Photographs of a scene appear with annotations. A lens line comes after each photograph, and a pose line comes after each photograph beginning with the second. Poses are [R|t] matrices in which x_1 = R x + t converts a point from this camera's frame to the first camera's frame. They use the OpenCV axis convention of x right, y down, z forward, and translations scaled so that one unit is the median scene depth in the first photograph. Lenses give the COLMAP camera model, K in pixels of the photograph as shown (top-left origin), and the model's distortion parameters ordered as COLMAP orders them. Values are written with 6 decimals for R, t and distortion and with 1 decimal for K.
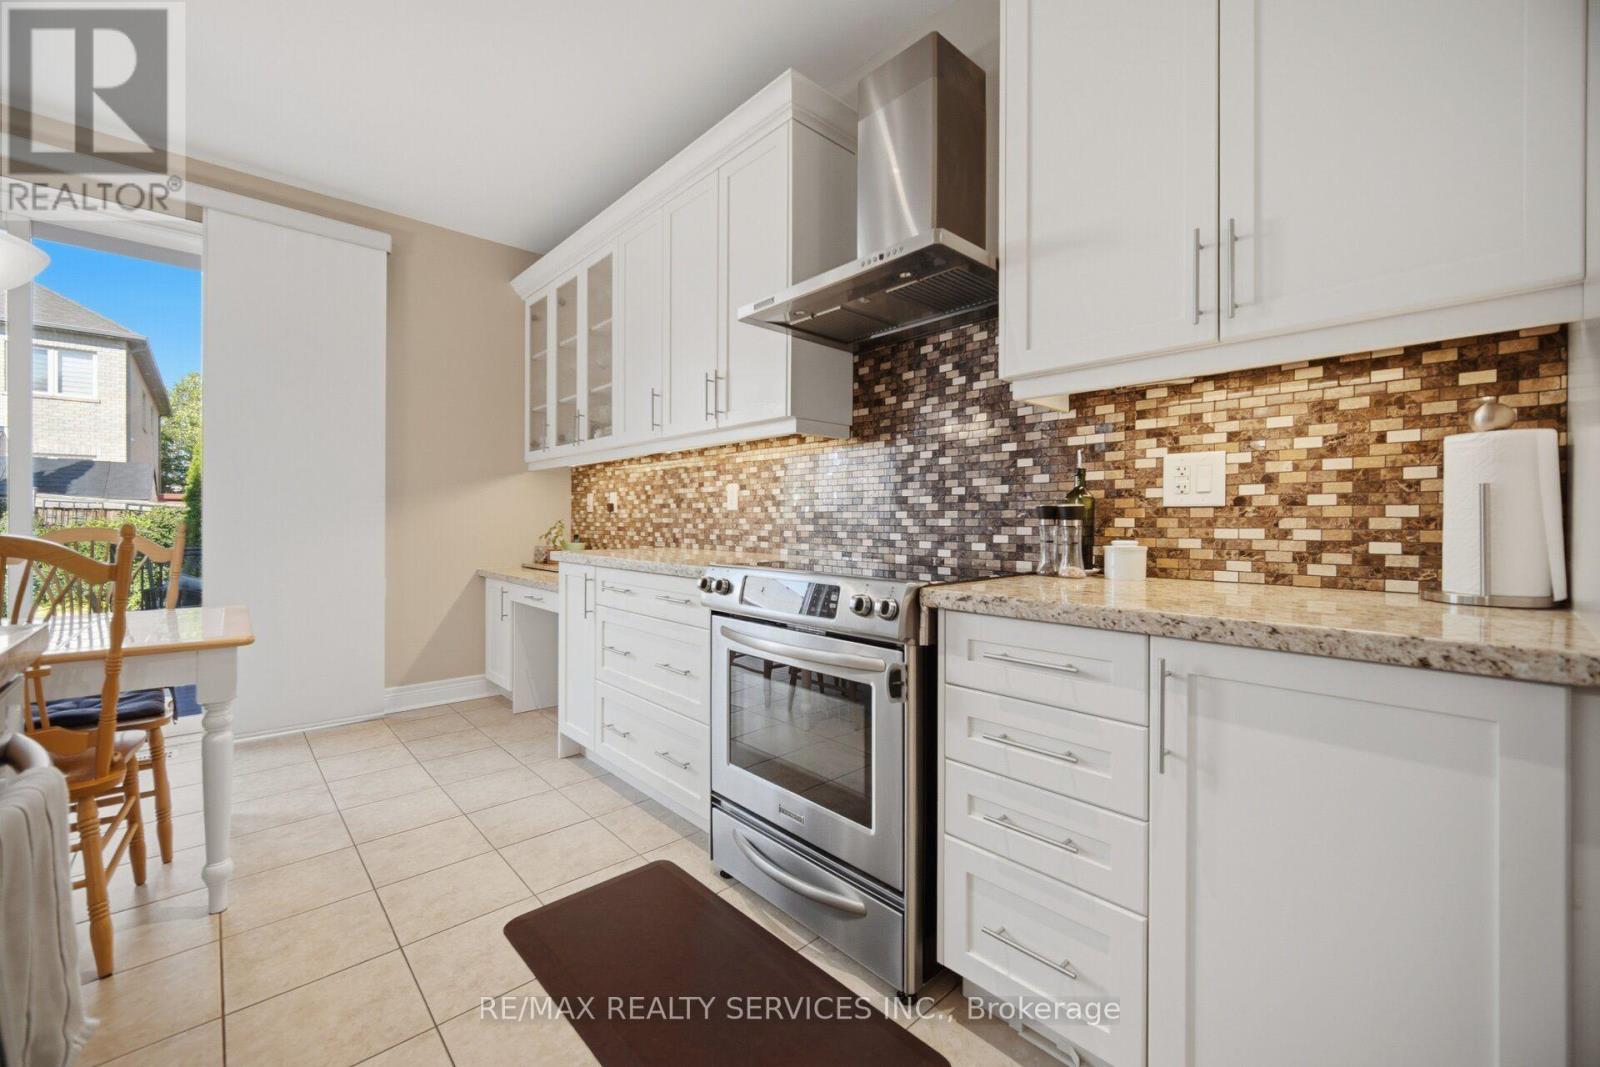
lens RADIAL K [[652.1, 0, 788.0], [0, 652.1, 526.3], [0, 0, 1]] dist [-0.000873, -0.000149]
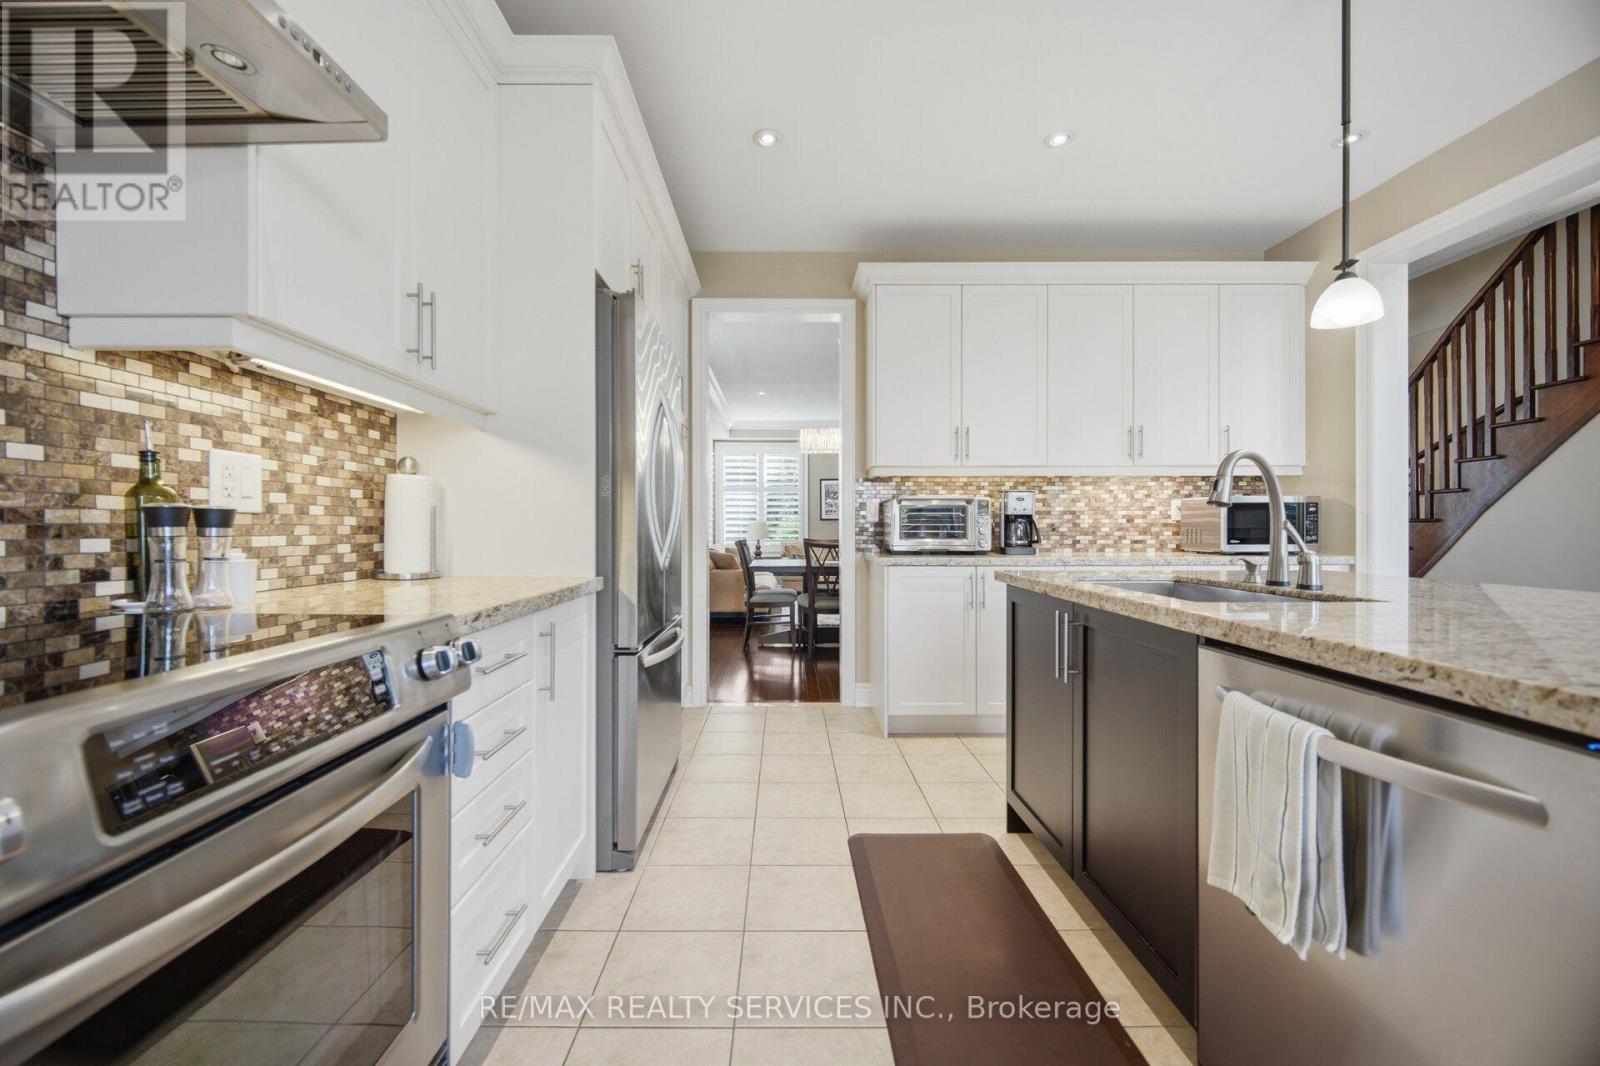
lens RADIAL K [[652.1, 0, 788.0], [0, 652.1, 525.8], [0, 0, 1]] dist [-0.000873, -0.000149]
pose [[-0.739009, -0.000915, 0.673695, -0.437267], [0.002321, 0.999990, 0.003903, -0.011109], [-0.673692, 0.004448, -0.738999, 0.937637]]
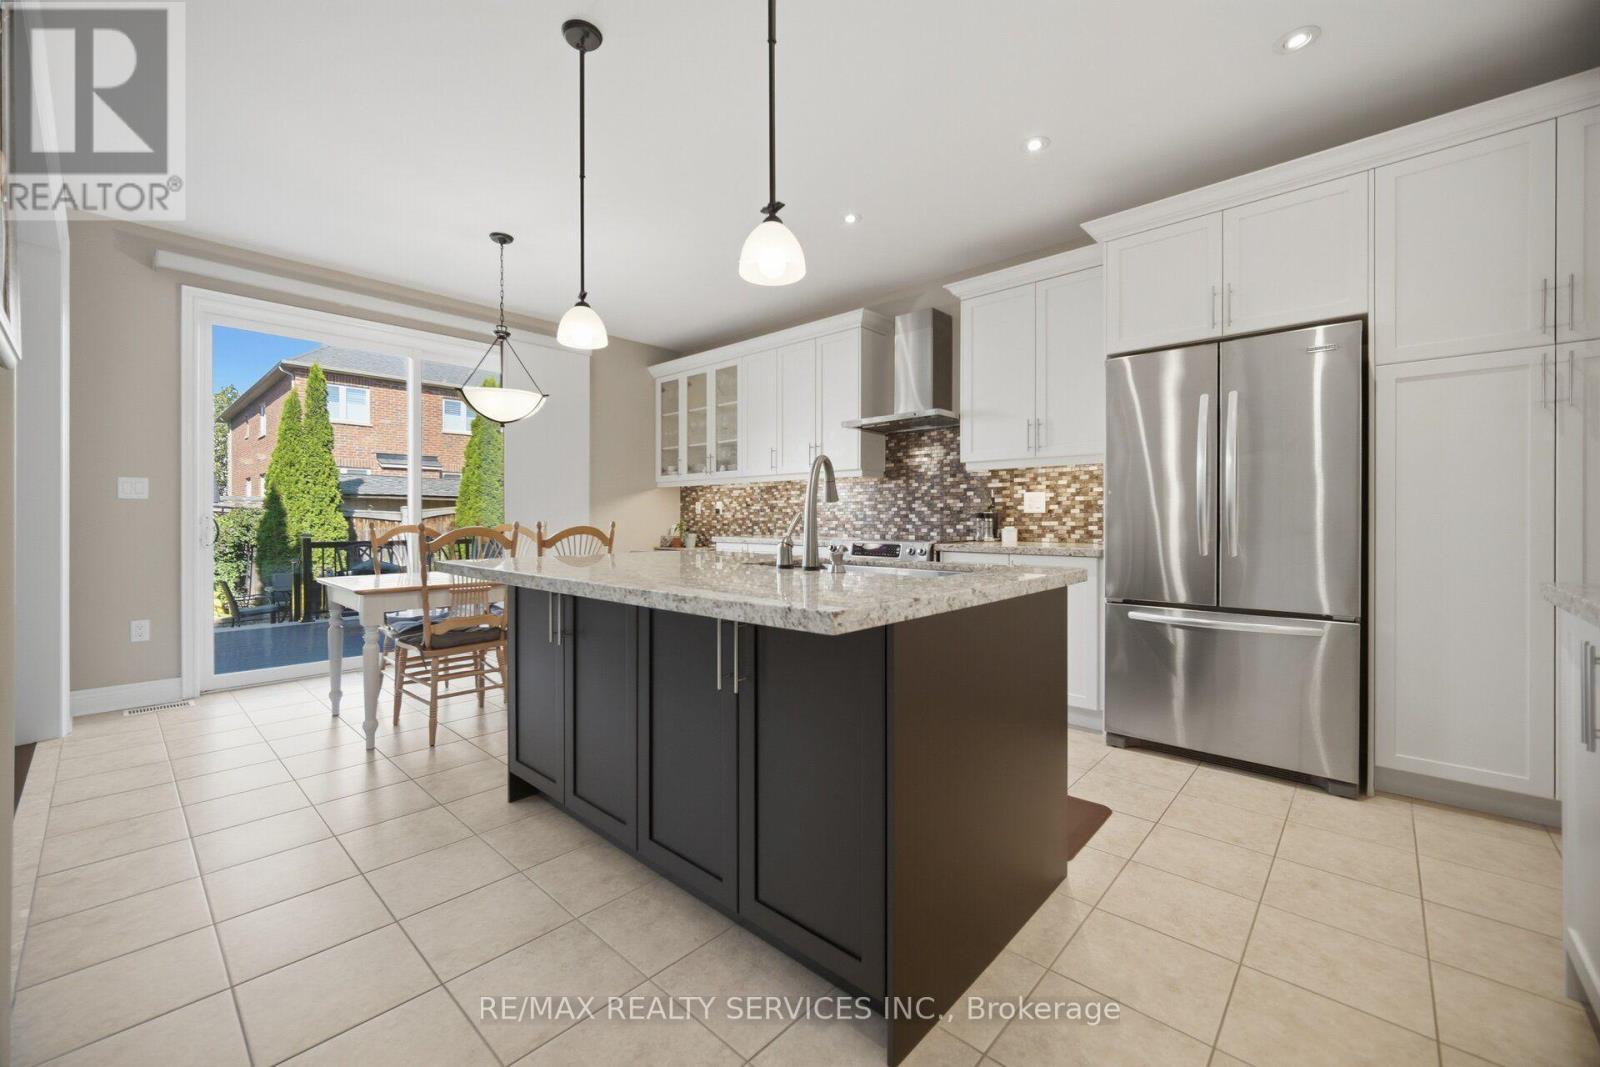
lens RADIAL K [[652.1, 0, 788.0], [0, 652.1, 526.3], [0, 0, 1]] dist [-0.000873, -0.000149]
pose [[0.996291, -0.005206, 0.085885, -0.462166], [0.004859, 0.999979, 0.004249, 0.004674], [-0.085905, -0.003816, 0.996296, -1.203178]]
